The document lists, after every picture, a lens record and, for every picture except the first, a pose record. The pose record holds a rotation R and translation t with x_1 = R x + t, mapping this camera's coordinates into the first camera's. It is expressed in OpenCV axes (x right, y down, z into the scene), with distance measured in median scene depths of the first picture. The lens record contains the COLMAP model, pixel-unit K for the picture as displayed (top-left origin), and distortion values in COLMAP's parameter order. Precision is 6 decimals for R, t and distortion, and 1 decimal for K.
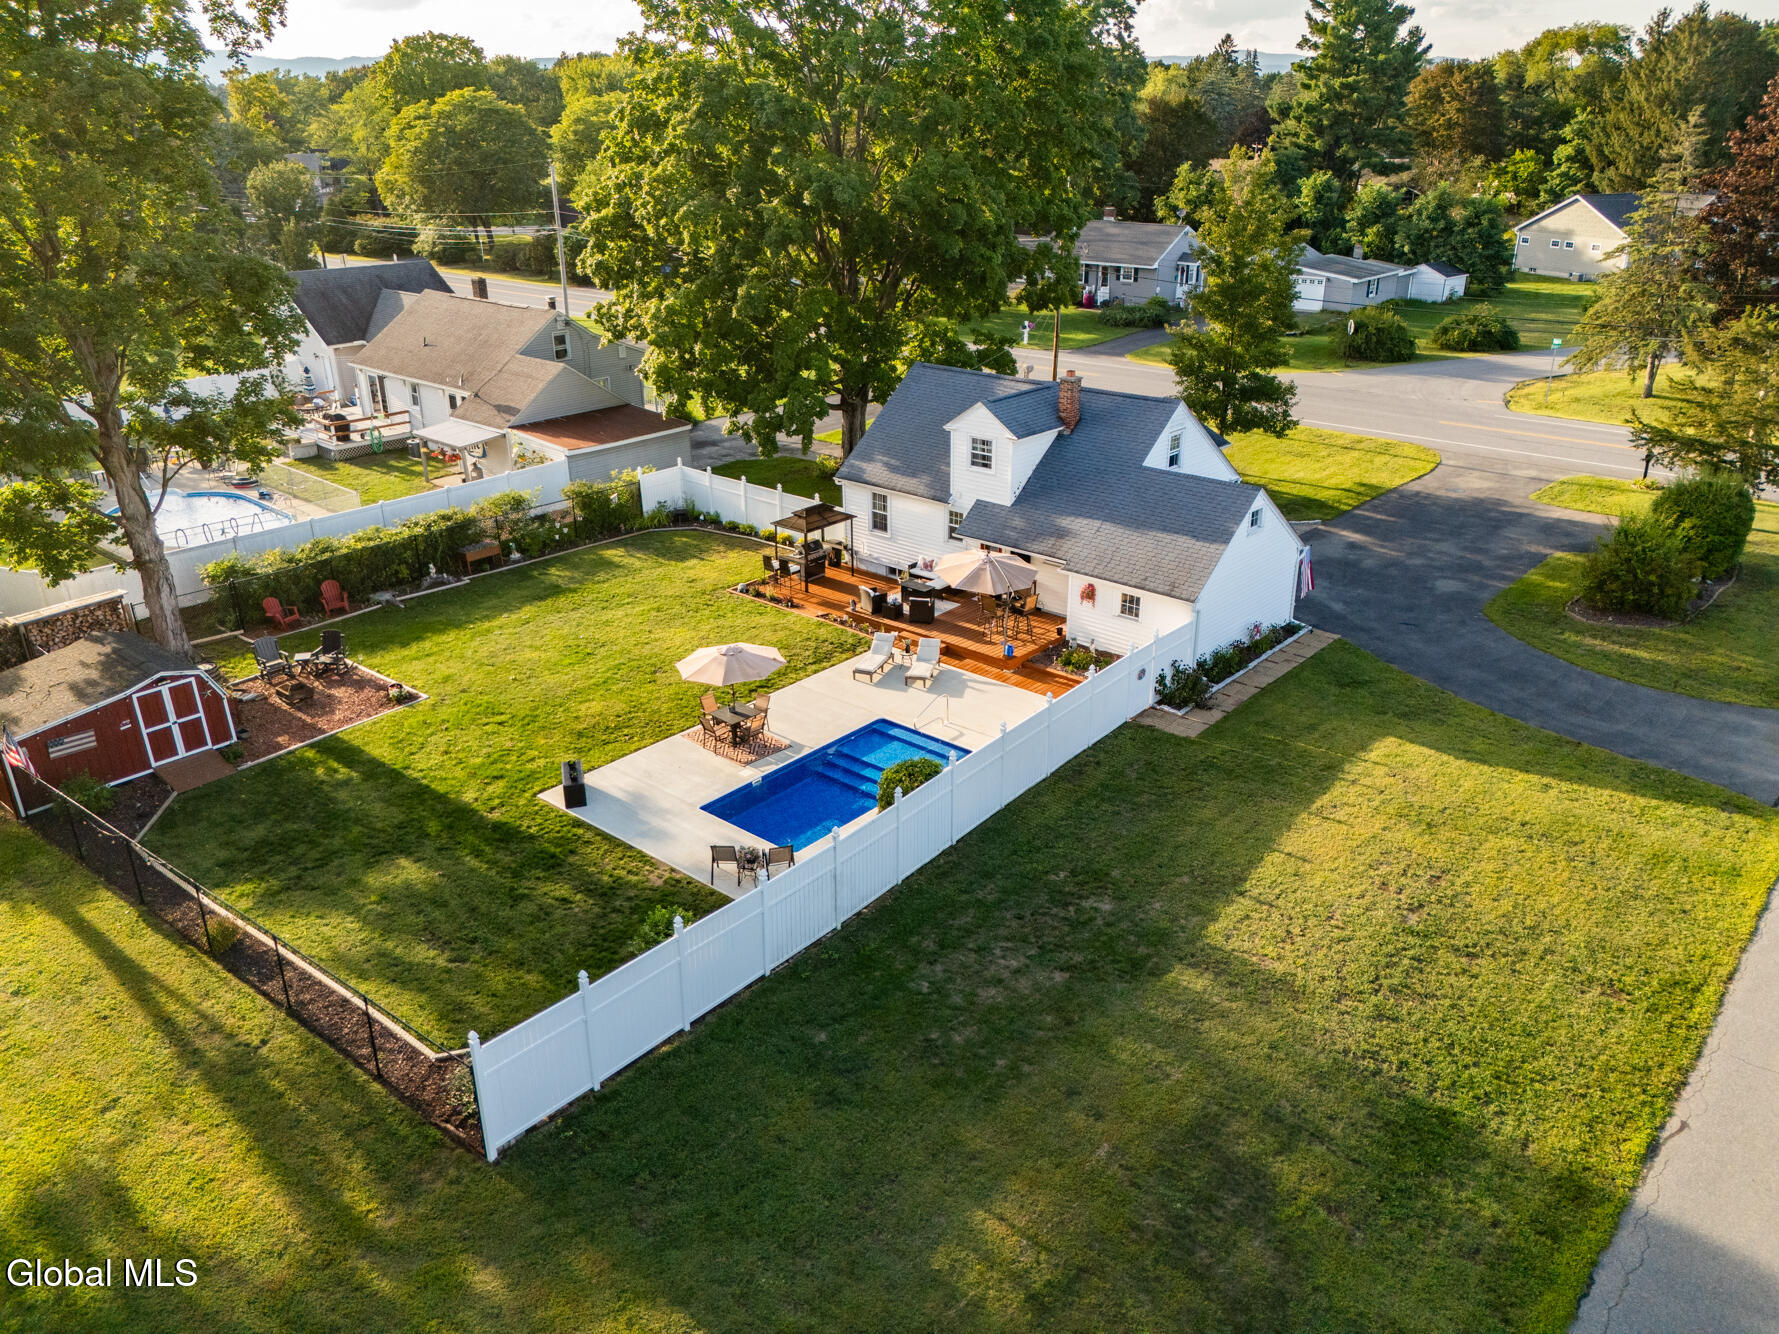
lens RADIAL K [[1333.7, 0, 878.2], [0, 1333.7, 670.2], [0, 0, 1]] dist [0.053171, -0.032978]
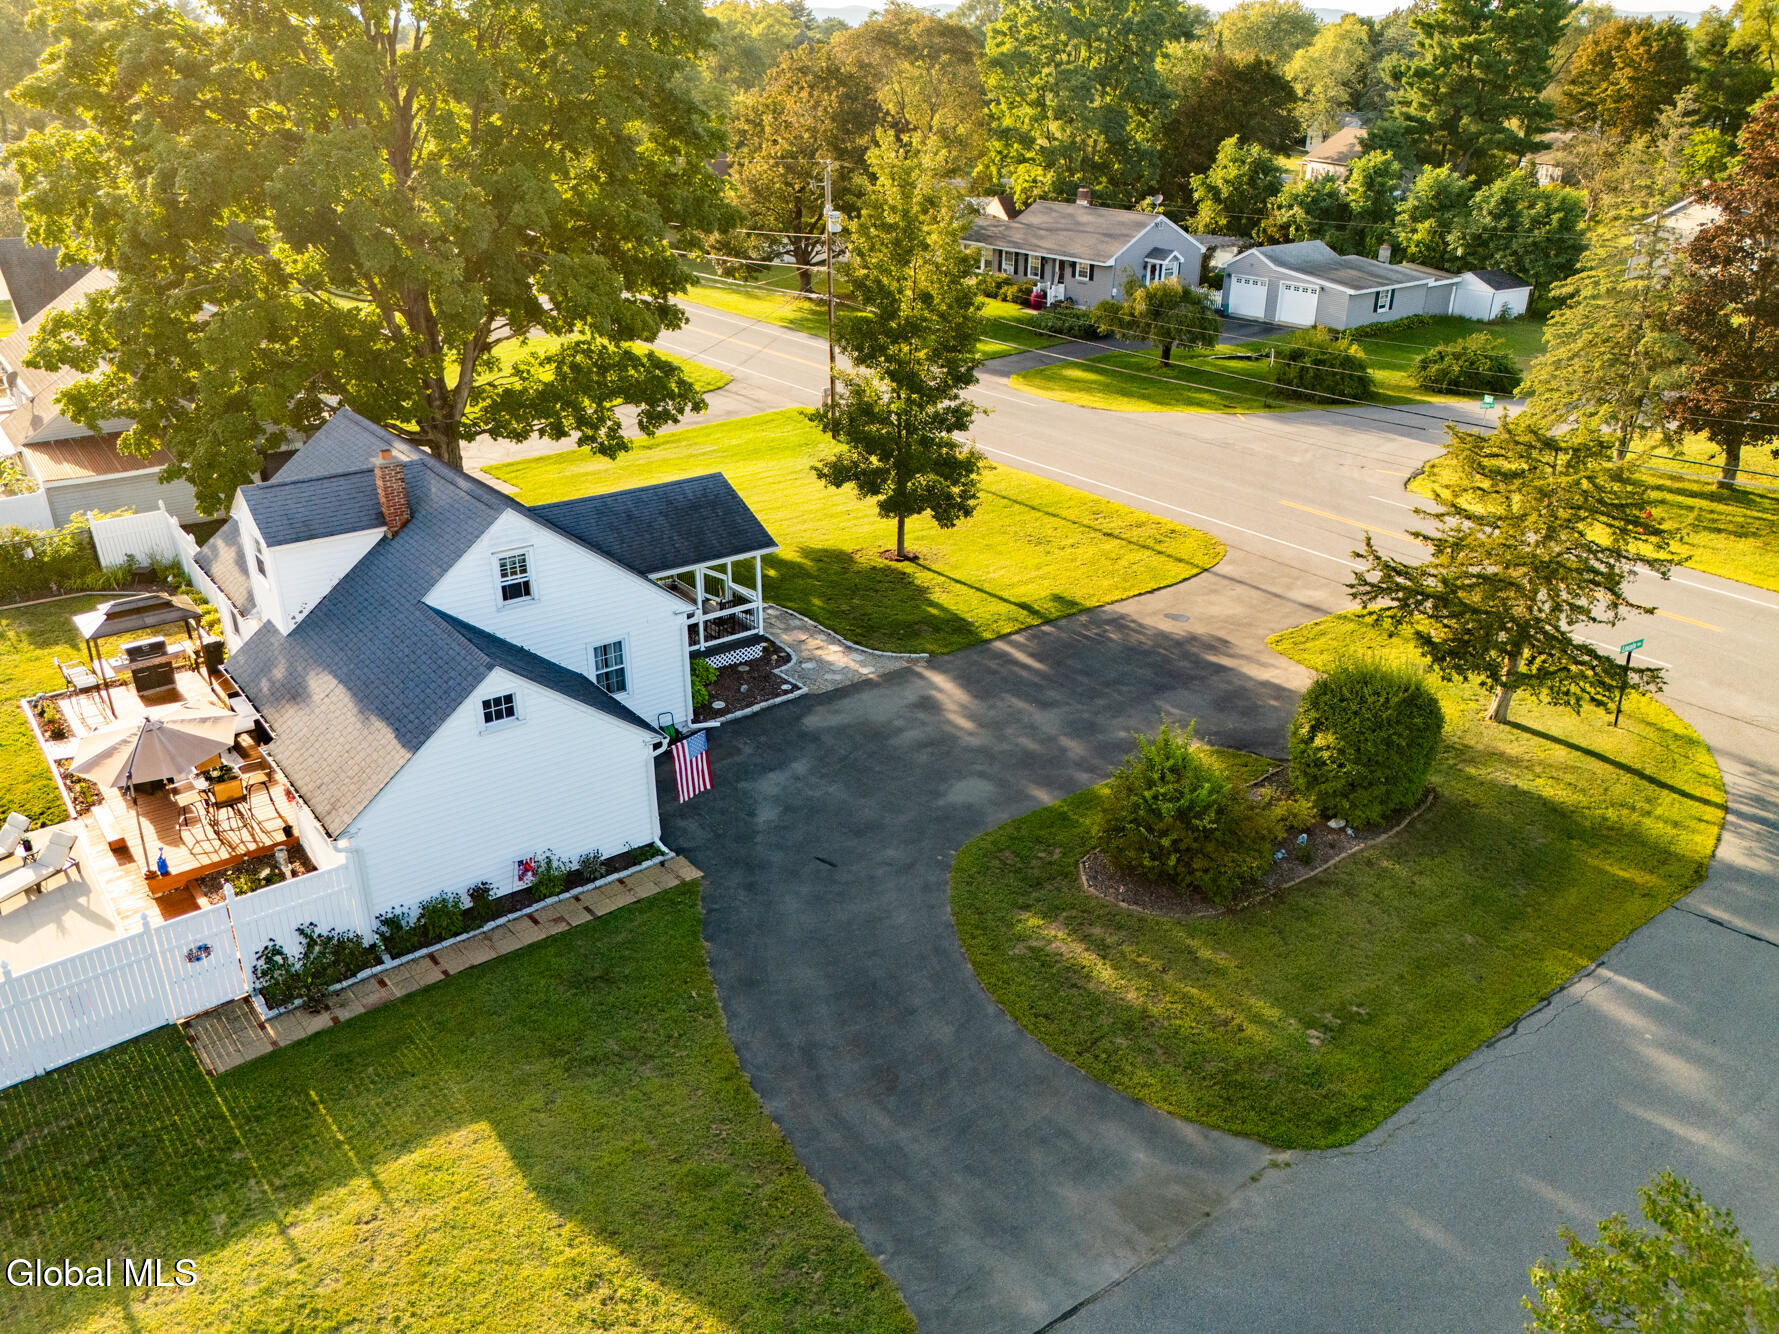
lens RADIAL K [[1333.7, 0, 893.9], [0, 1333.7, 678.1], [0, 0, 1]] dist [0.053171, -0.032978]
pose [[0.984262, 0.089292, -0.152494, 0.219859], [-0.083974, 0.995625, 0.040976, -0.065979], [0.155486, -0.027526, 0.987455, 0.146581]]
